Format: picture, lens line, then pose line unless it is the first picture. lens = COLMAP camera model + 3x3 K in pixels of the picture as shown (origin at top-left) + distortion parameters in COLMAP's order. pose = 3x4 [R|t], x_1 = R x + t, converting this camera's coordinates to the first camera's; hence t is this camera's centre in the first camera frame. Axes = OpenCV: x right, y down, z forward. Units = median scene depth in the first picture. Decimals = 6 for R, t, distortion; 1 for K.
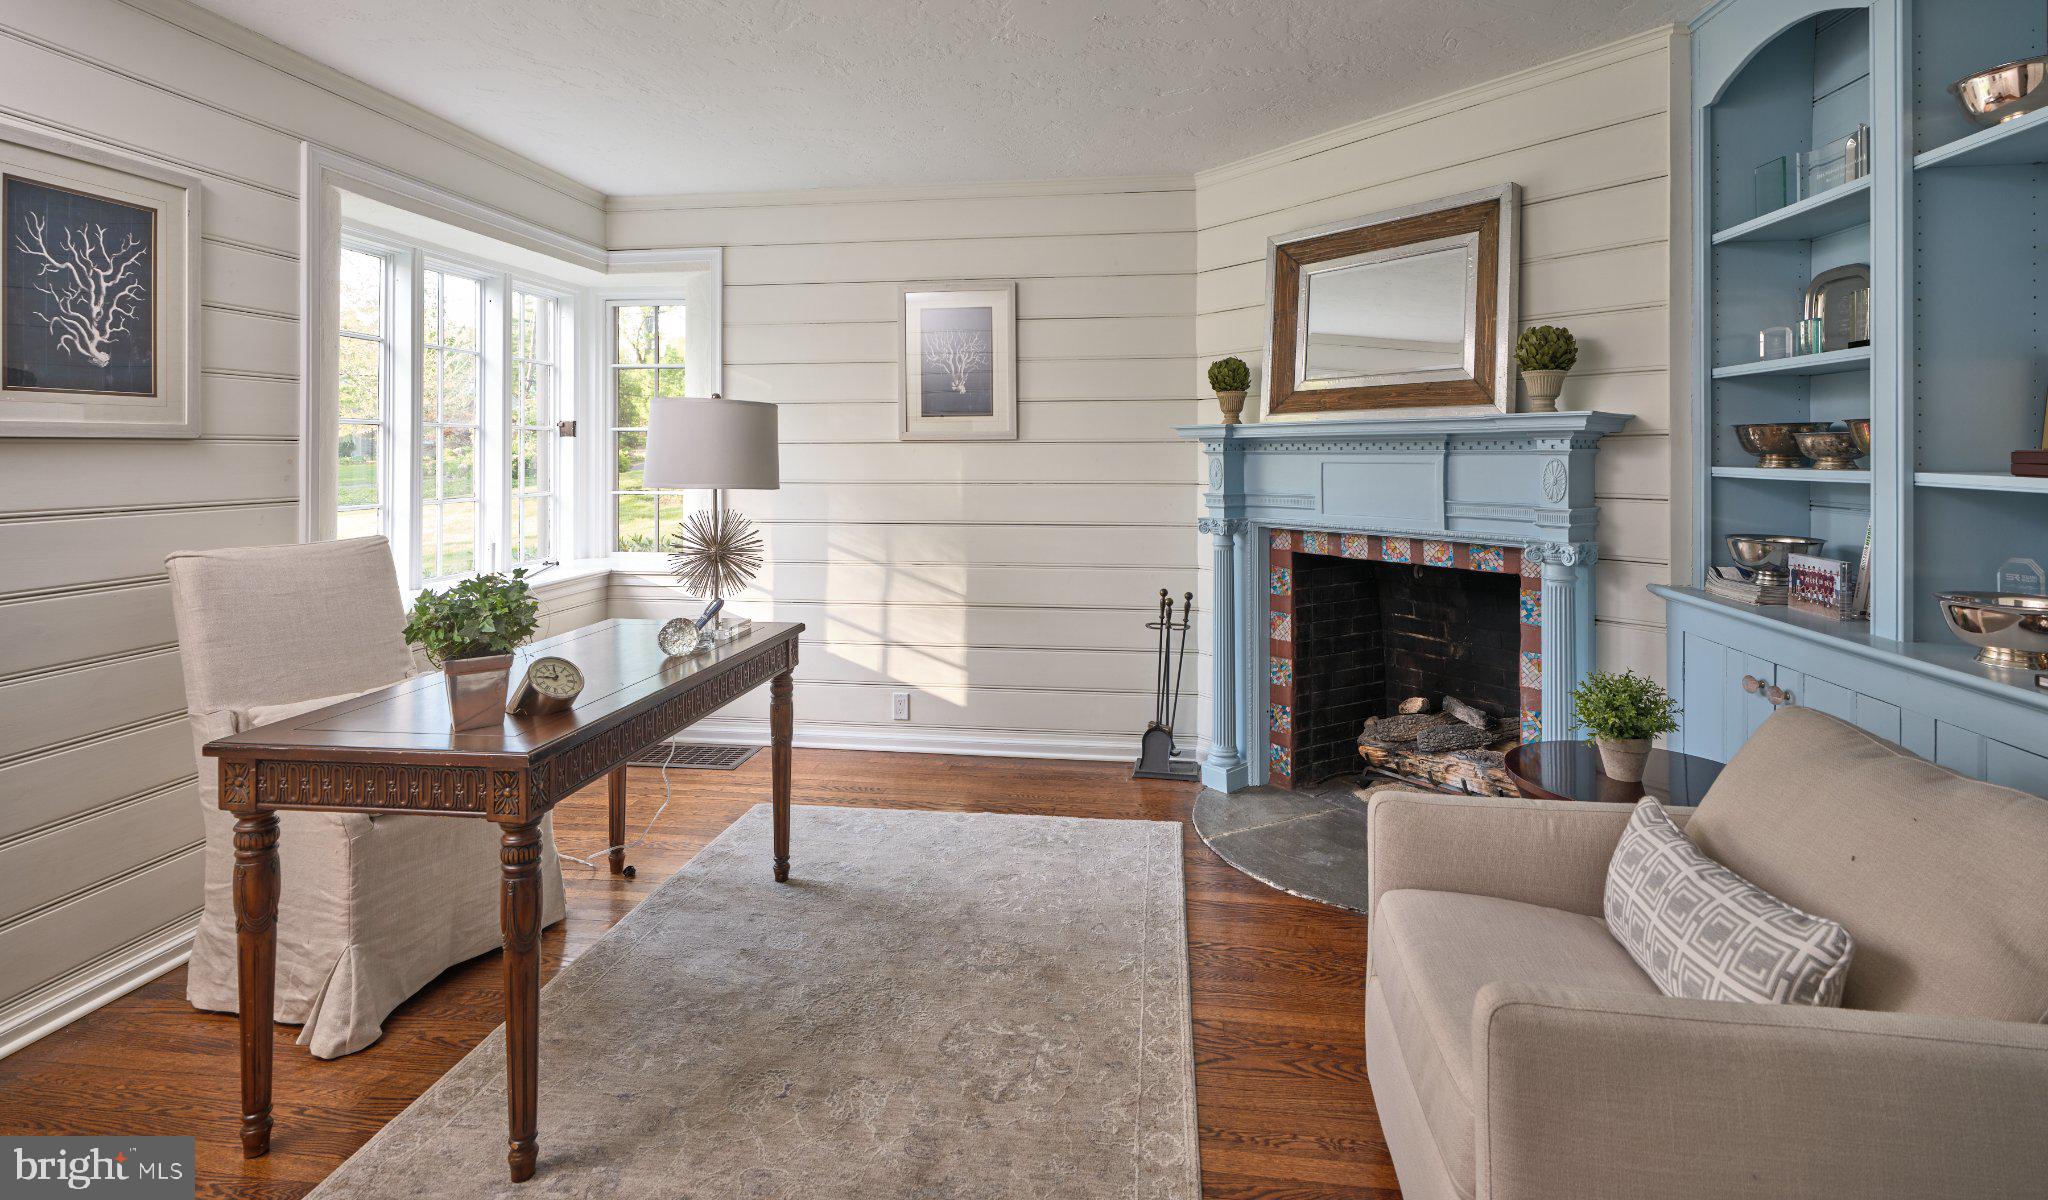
lens RADIAL K [[947.2, 0, 1035.2], [0, 947.2, 450.2], [0, 0, 1]] dist [-0.004559, 0.000915]
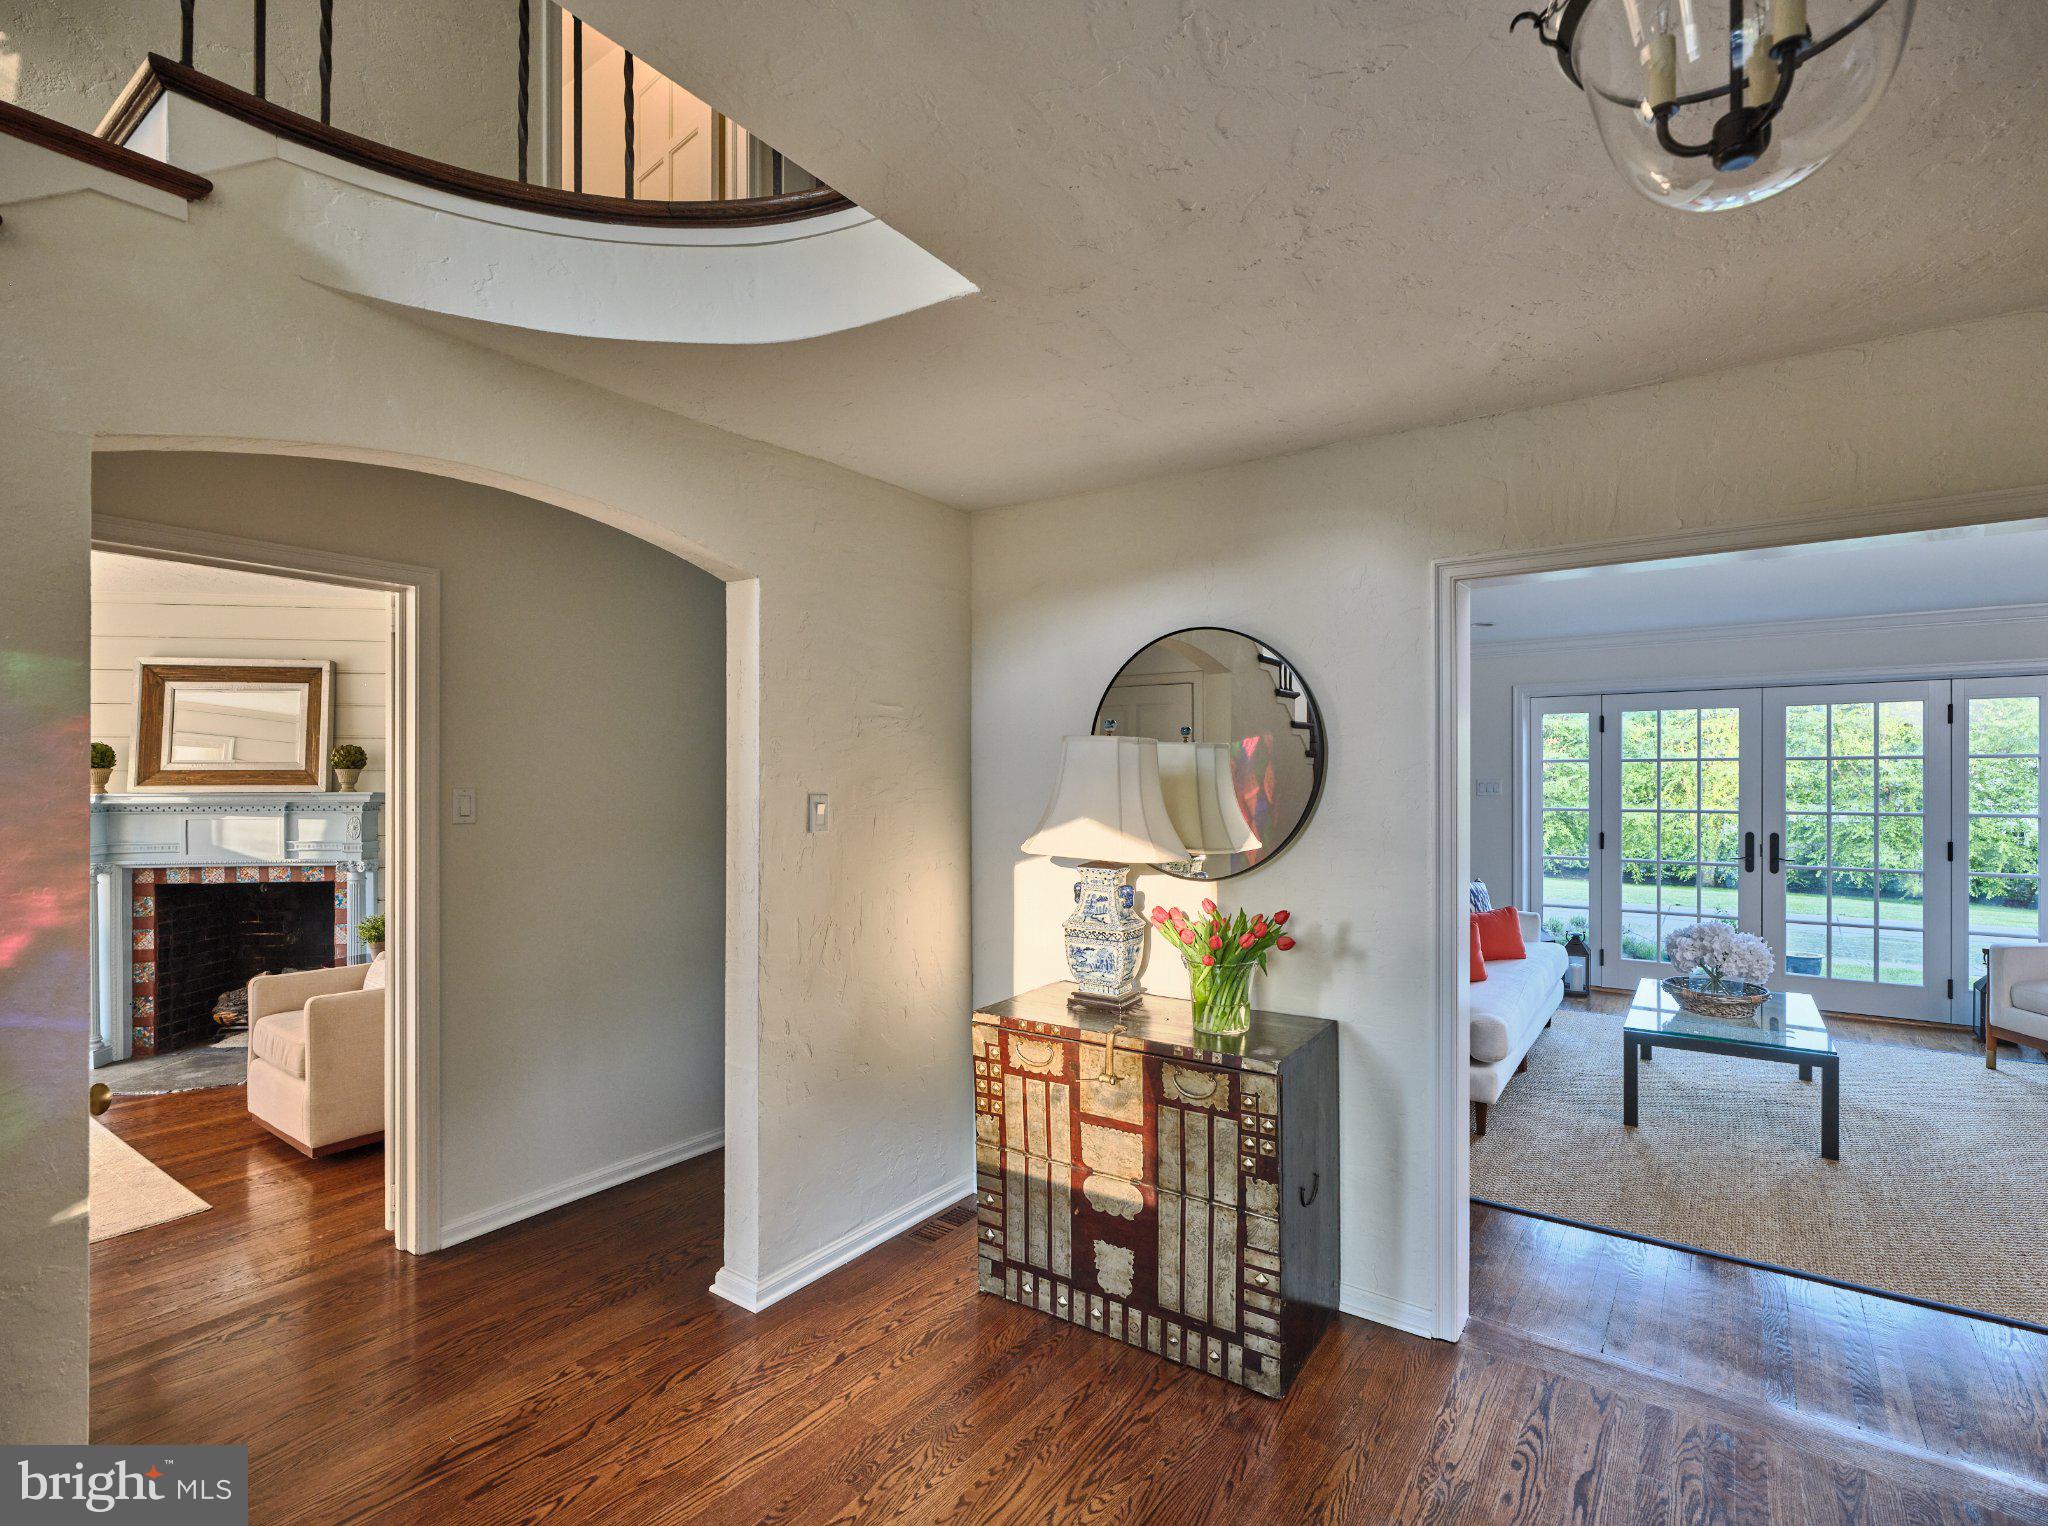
lens RADIAL K [[943.2, 0, 1040.1], [0, 943.2, 782.2], [0, 0, 1]] dist [-0.005372, -0.001297]
pose [[0.453784, 0.003516, 0.891105, -0.381679], [0.000700, 0.999991, -0.004302, -0.037279], [-0.891112, 0.002576, 0.453777, -0.815906]]
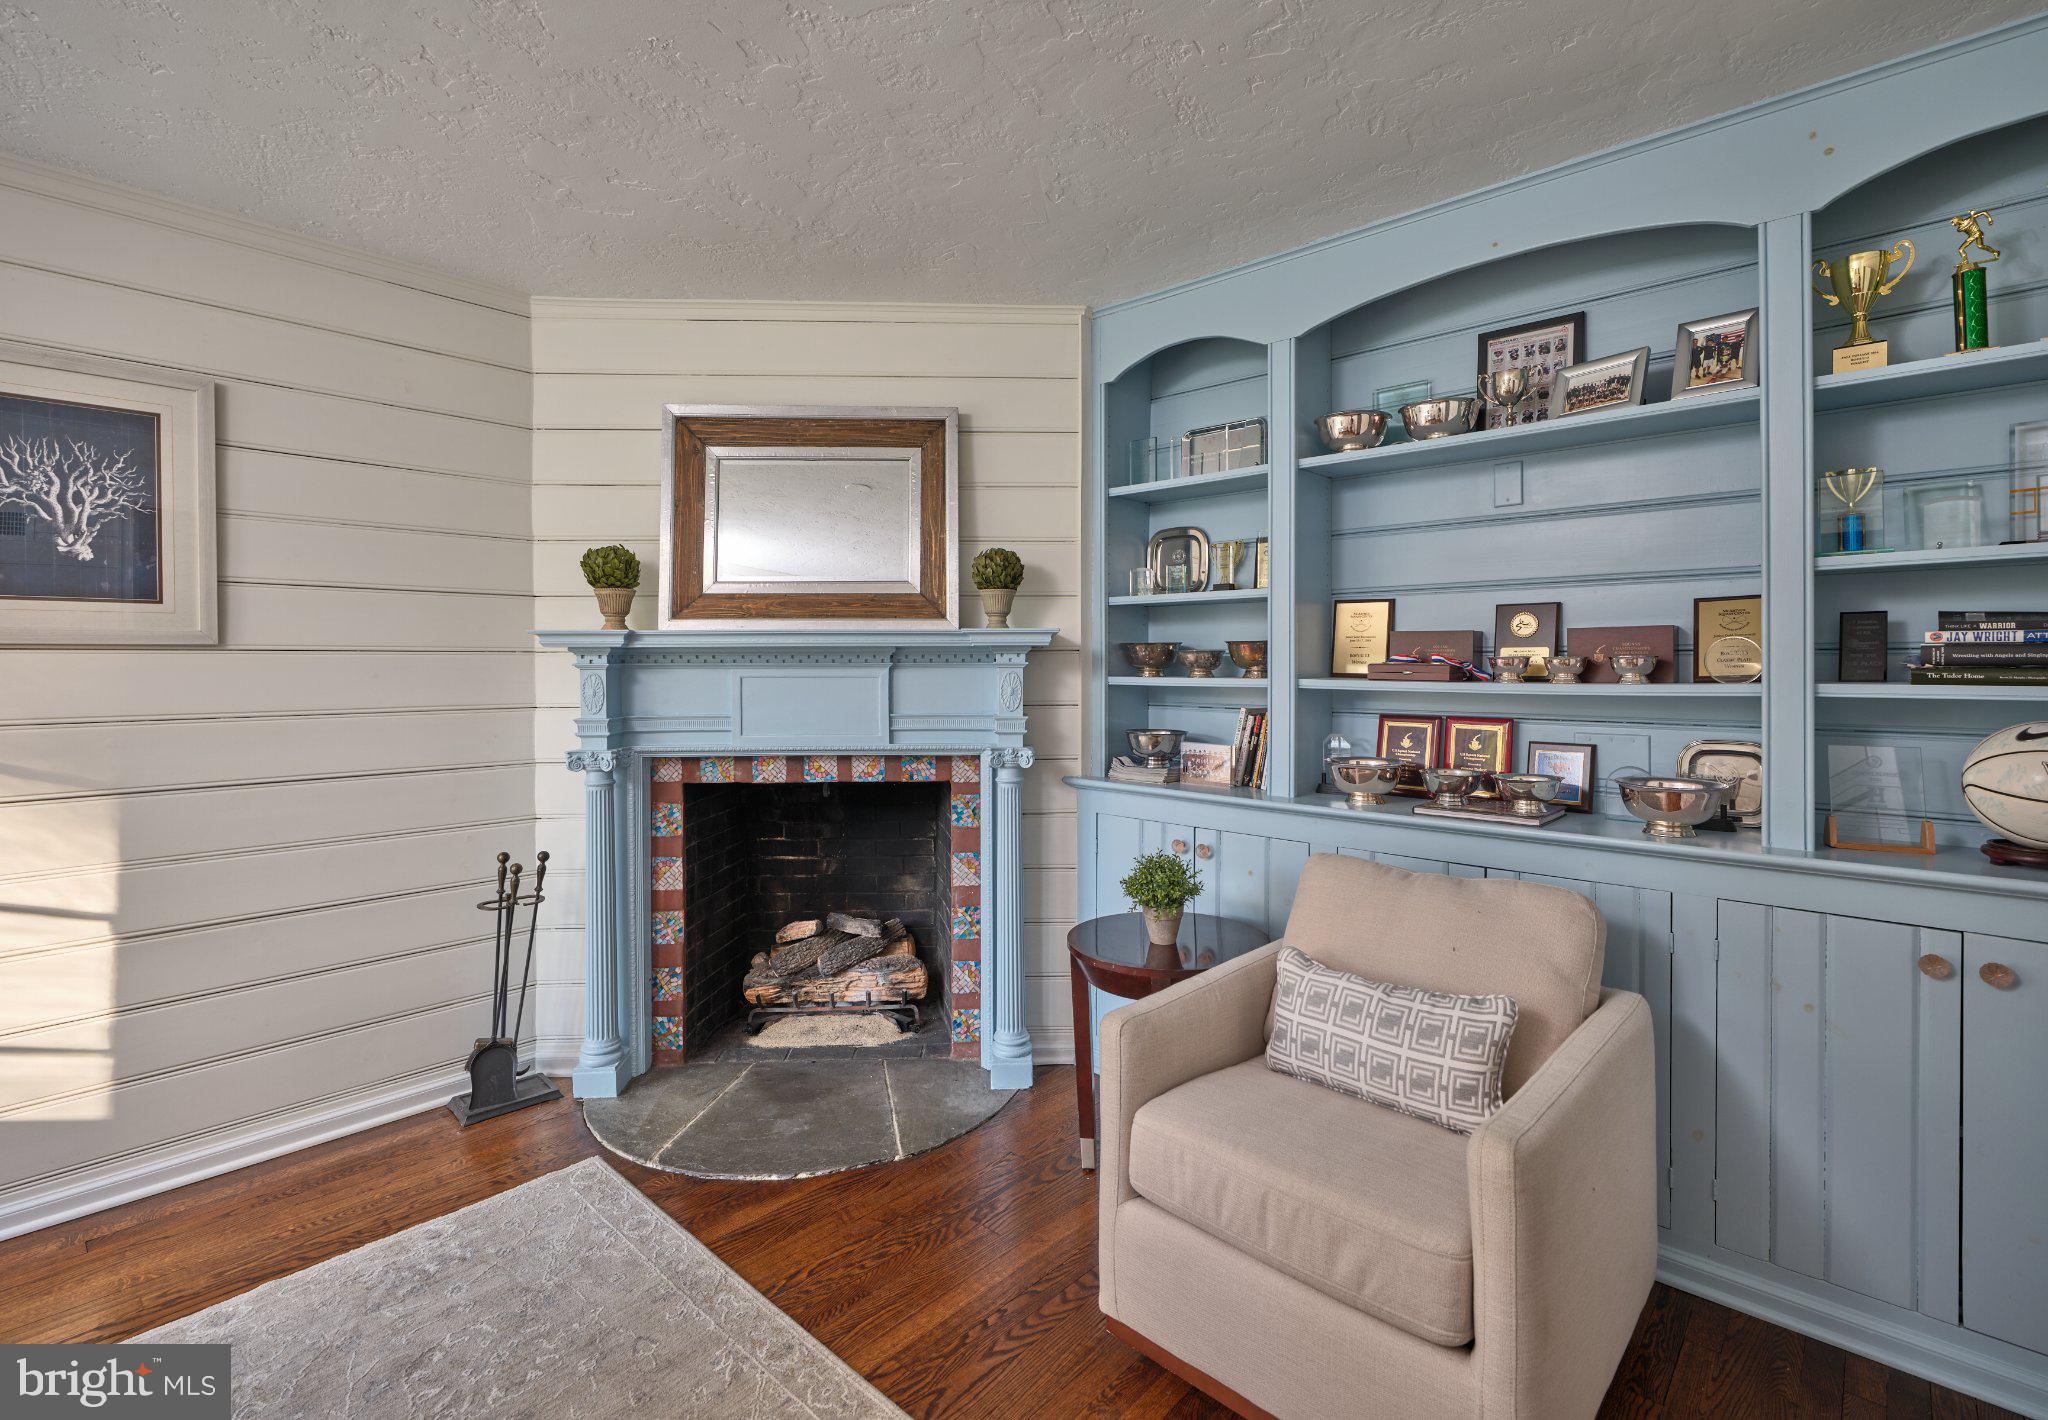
lens RADIAL K [[938.1, 0, 1065.4], [0, 938.1, 663.9], [0, 0, 1]] dist [-0.019909, 0.001503]
pose [[0.556744, -0.001798, 0.830682, -0.239616], [-0.001391, 0.999994, 0.003097, -0.001988], [-0.830683, -0.002880, 0.556738, 0.263035]]
